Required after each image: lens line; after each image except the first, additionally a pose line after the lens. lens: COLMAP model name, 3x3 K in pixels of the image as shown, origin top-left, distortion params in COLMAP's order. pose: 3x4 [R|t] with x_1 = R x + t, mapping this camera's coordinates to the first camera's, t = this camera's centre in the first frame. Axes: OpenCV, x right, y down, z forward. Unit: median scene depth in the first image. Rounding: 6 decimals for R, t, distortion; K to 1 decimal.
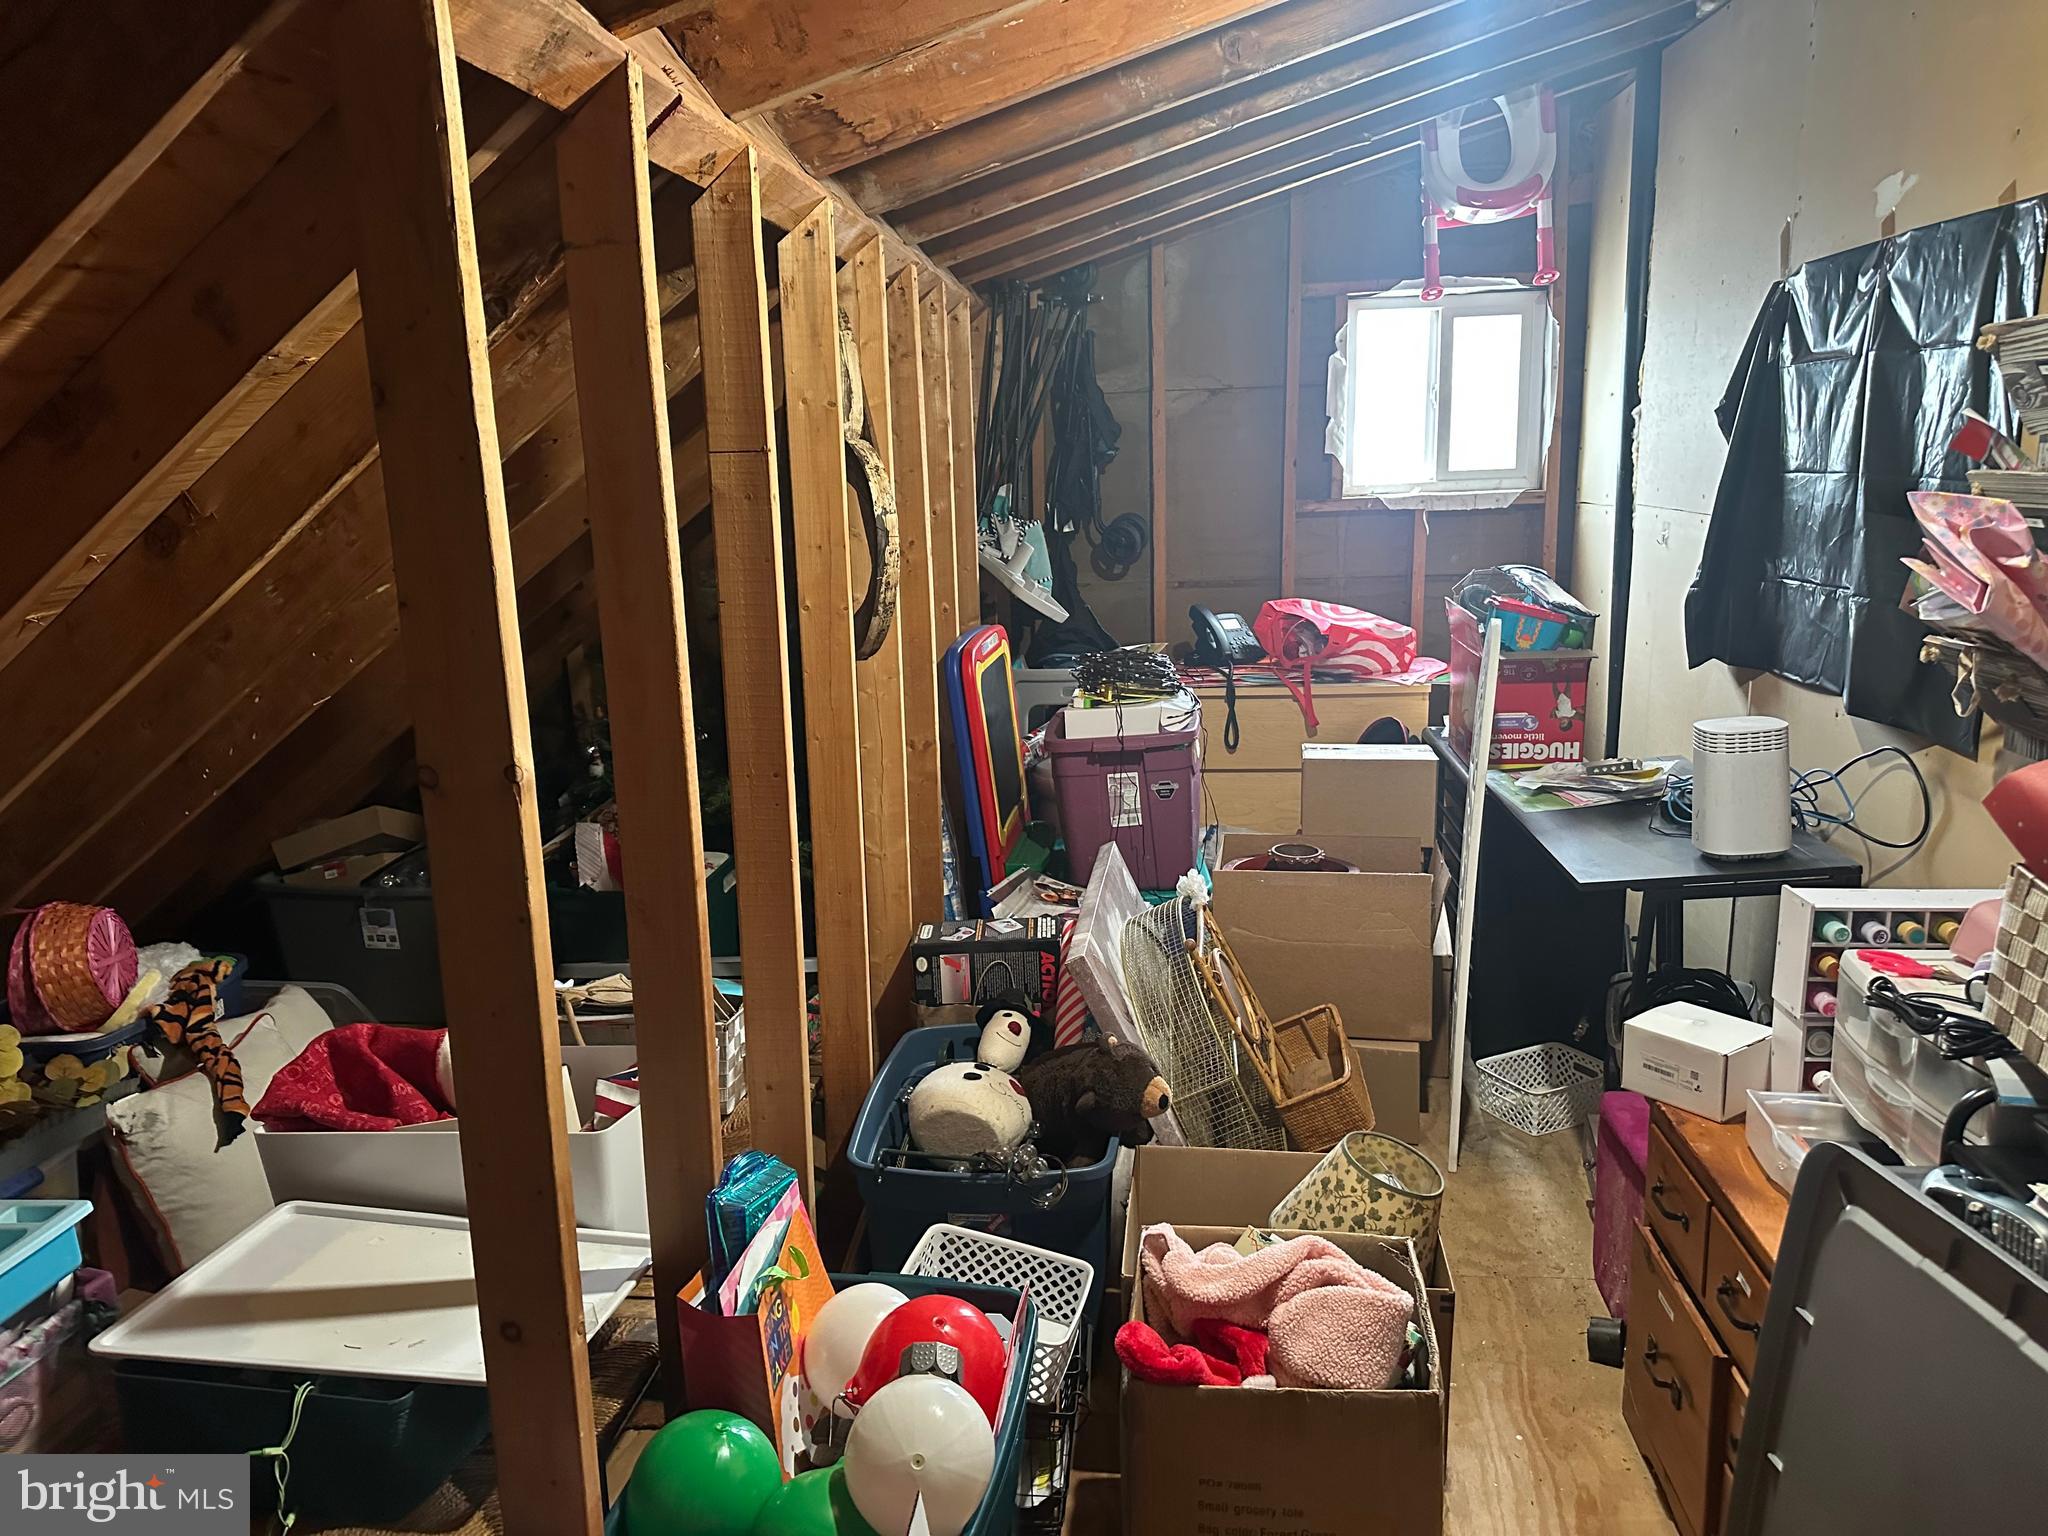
lens RADIAL K [[1449.6, 0, 1015.4], [0, 1449.6, 753.0], [0, 0, 1]] dist [0.135925, -0.202799]
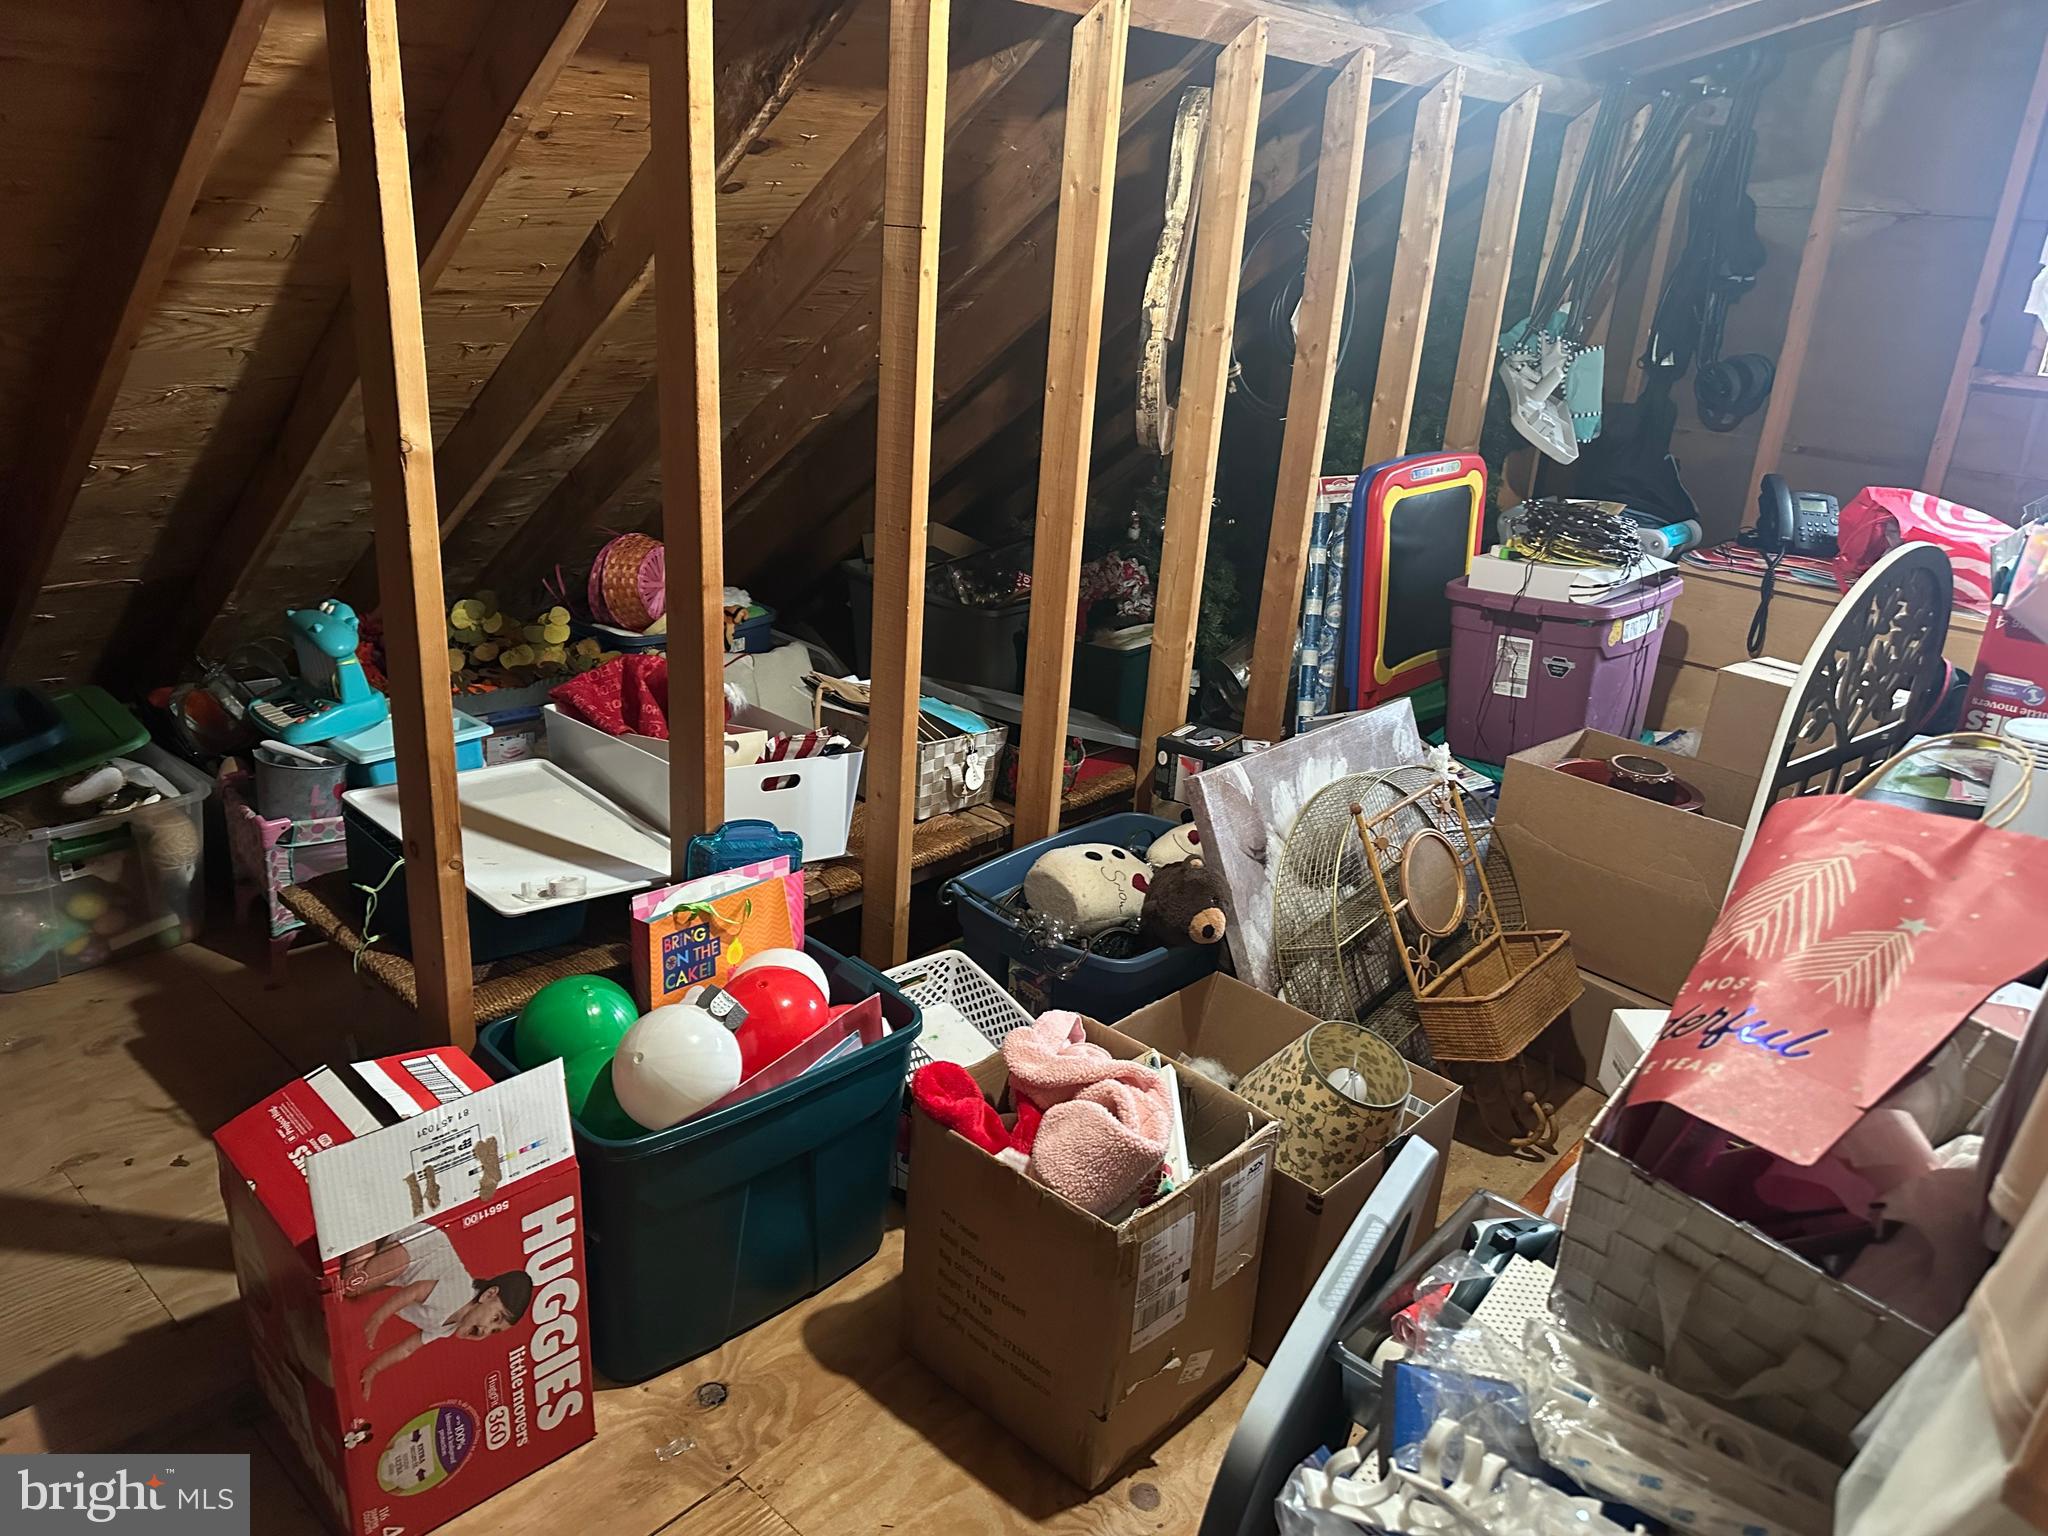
lens RADIAL K [[1449.6, 0, 1015.4], [0, 1449.6, 753.0], [0, 0, 1]] dist [0.135925, -0.202799]
pose [[0.802182, 0.279286, -0.527734, 0.404816], [-0.202735, 0.958754, 0.199221, -0.044954], [0.561607, -0.052821, 0.825716, 0.078362]]
